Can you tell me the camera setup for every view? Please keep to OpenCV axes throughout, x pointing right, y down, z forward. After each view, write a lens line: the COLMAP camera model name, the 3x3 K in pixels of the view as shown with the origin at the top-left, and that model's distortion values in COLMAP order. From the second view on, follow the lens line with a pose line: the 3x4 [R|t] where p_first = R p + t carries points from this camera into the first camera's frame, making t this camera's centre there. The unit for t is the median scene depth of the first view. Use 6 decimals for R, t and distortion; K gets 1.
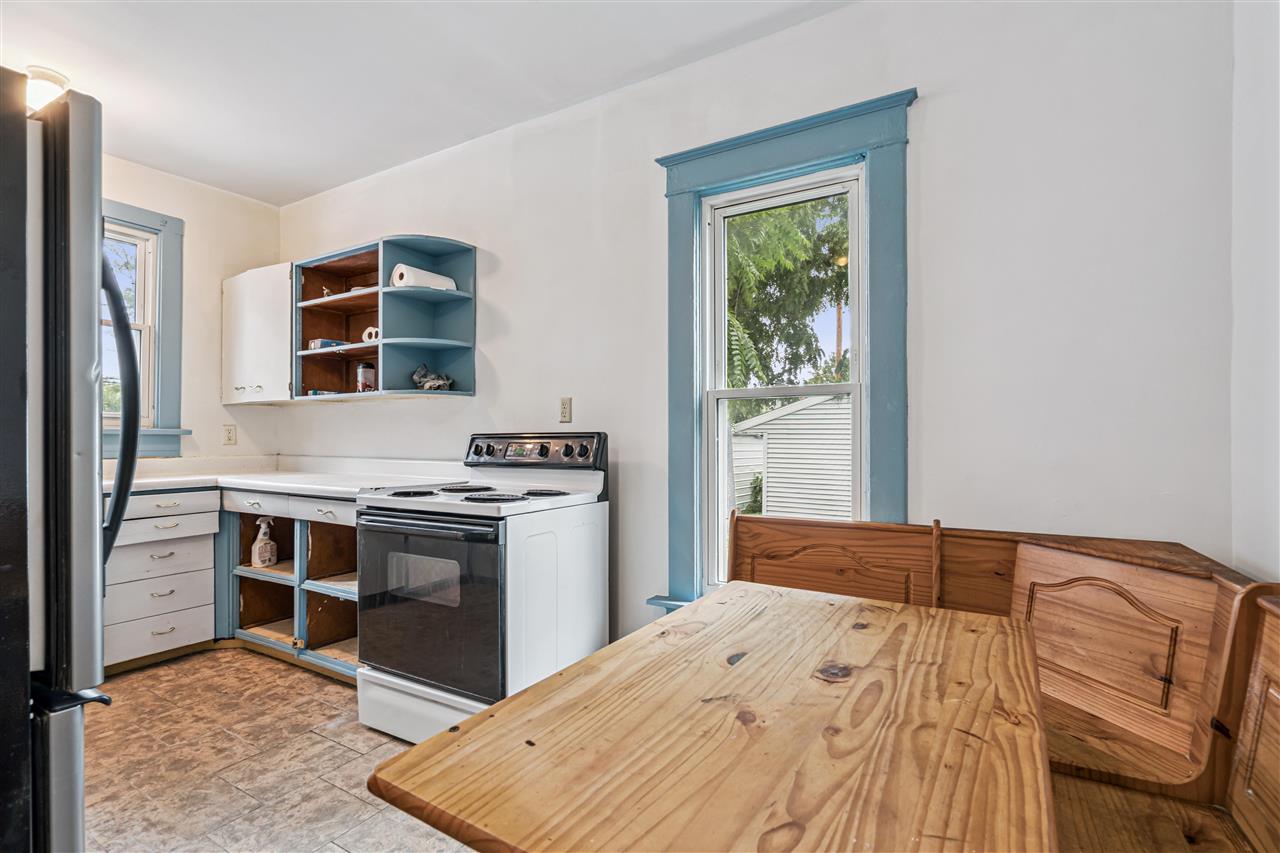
lens RADIAL K [[581.8, 0, 638.3], [0, 581.8, 438.1], [0, 0, 1]] dist [-0.002656, 0.000591]
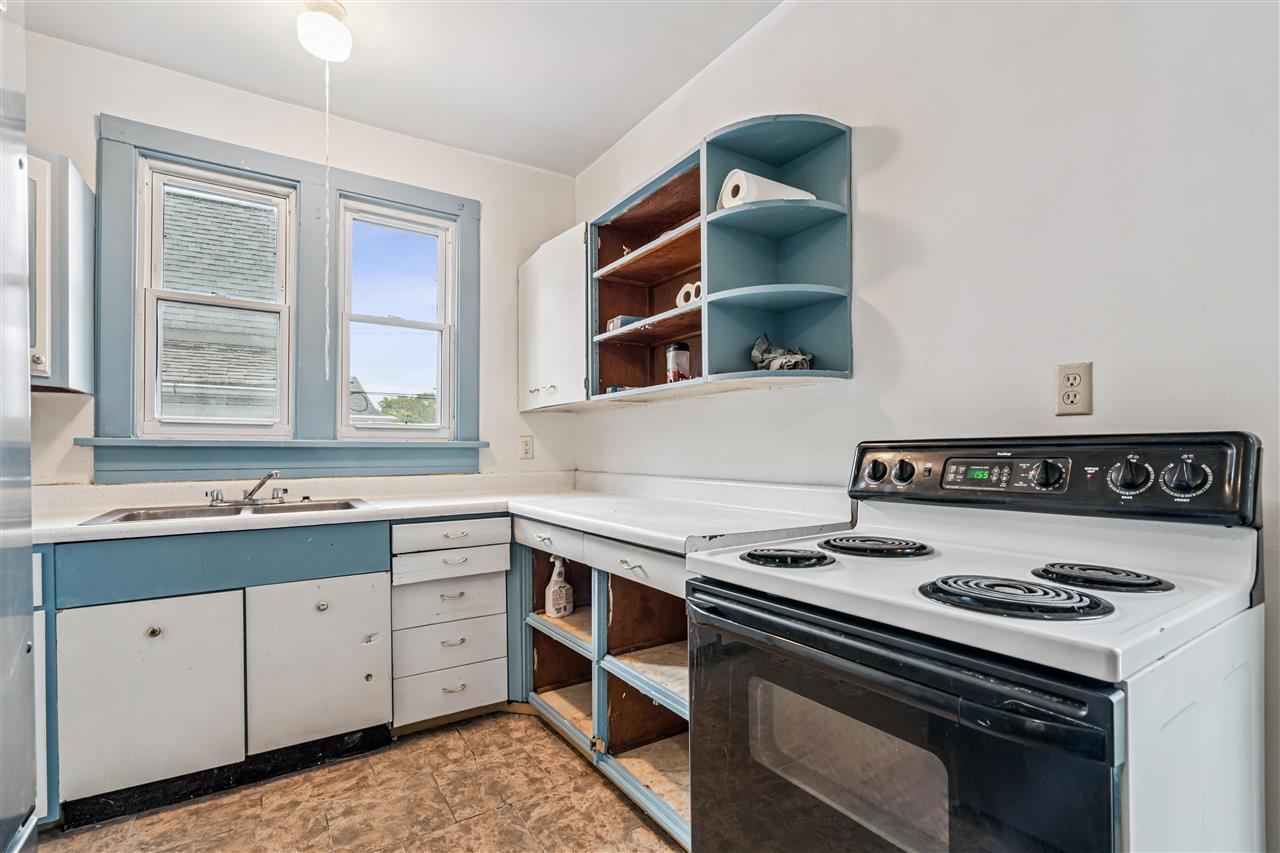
lens RADIAL K [[581.8, 0, 638.3], [0, 581.8, 438.1], [0, 0, 1]] dist [-0.002656, 0.000591]
pose [[0.896224, -0.016581, -0.443292, -0.214970], [0.009496, 0.999789, -0.018200, -0.002204], [0.443500, 0.012102, 0.896193, 0.373049]]
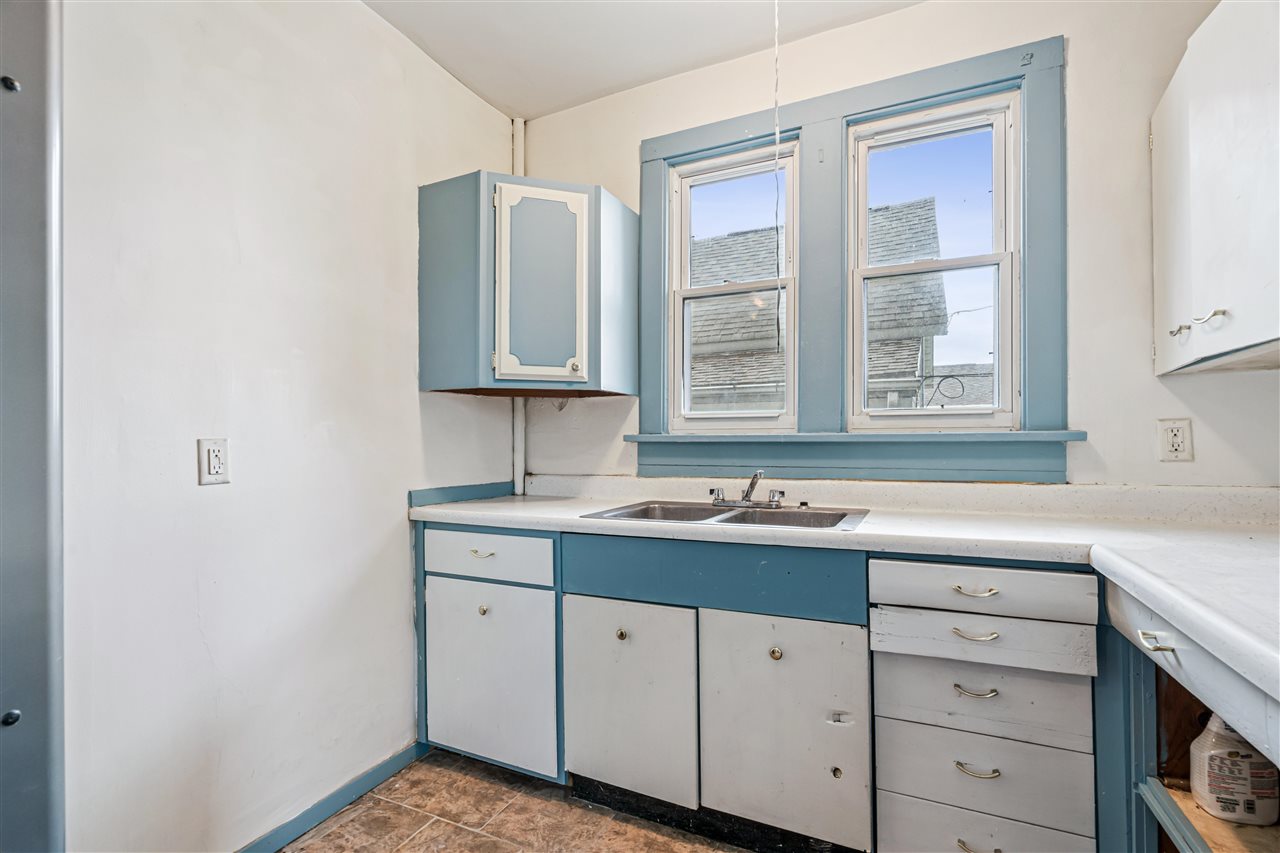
lens RADIAL K [[581.8, 0, 638.3], [0, 581.8, 438.1], [0, 0, 1]] dist [-0.002656, 0.000591]
pose [[0.093432, -0.016306, -0.995492, -0.346991], [0.010115, 0.999830, -0.015428, -0.005027], [0.995574, -0.008628, 0.093581, 0.652900]]
